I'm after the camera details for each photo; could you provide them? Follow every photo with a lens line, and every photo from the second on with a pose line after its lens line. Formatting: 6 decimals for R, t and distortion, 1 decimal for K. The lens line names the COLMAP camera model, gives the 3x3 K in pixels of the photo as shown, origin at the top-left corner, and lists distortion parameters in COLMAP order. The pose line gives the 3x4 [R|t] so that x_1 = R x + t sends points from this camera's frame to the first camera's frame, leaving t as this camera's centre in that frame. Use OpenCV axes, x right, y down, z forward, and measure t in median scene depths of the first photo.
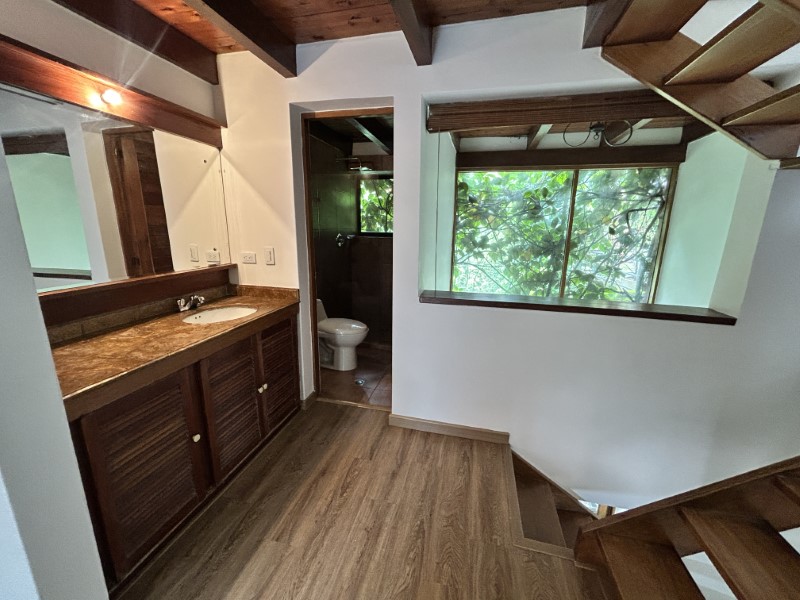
lens RADIAL K [[322.5, 0, 402.7], [0, 322.5, 296.9], [0, 0, 1]] dist [-0.002921, 0.000122]
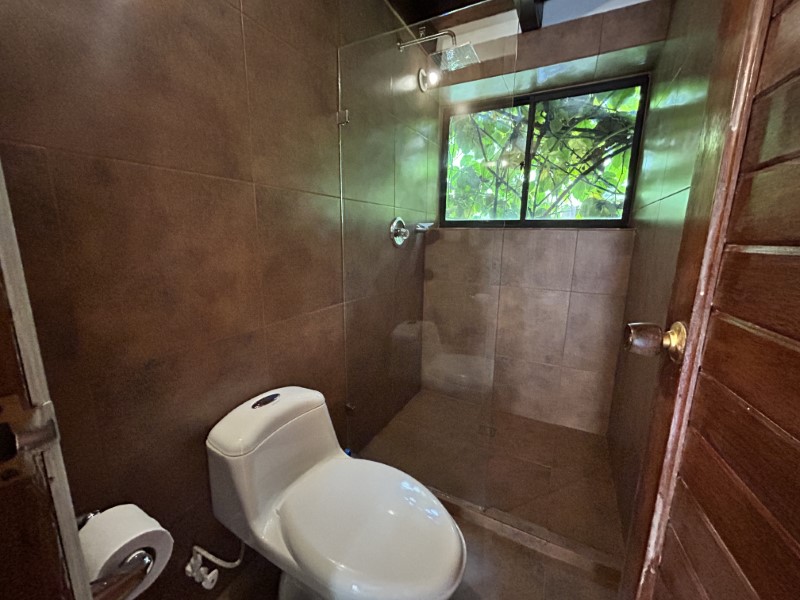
lens RADIAL K [[322.5, 0, 400.6], [0, 322.5, 298.9], [0, 0, 1]] dist [-0.002921, 0.000122]
pose [[0.967726, 0.043460, -0.248228, -0.061001], [-0.050097, 0.998534, -0.020479, -0.056701], [0.246974, 0.032253, 0.968485, 0.447931]]
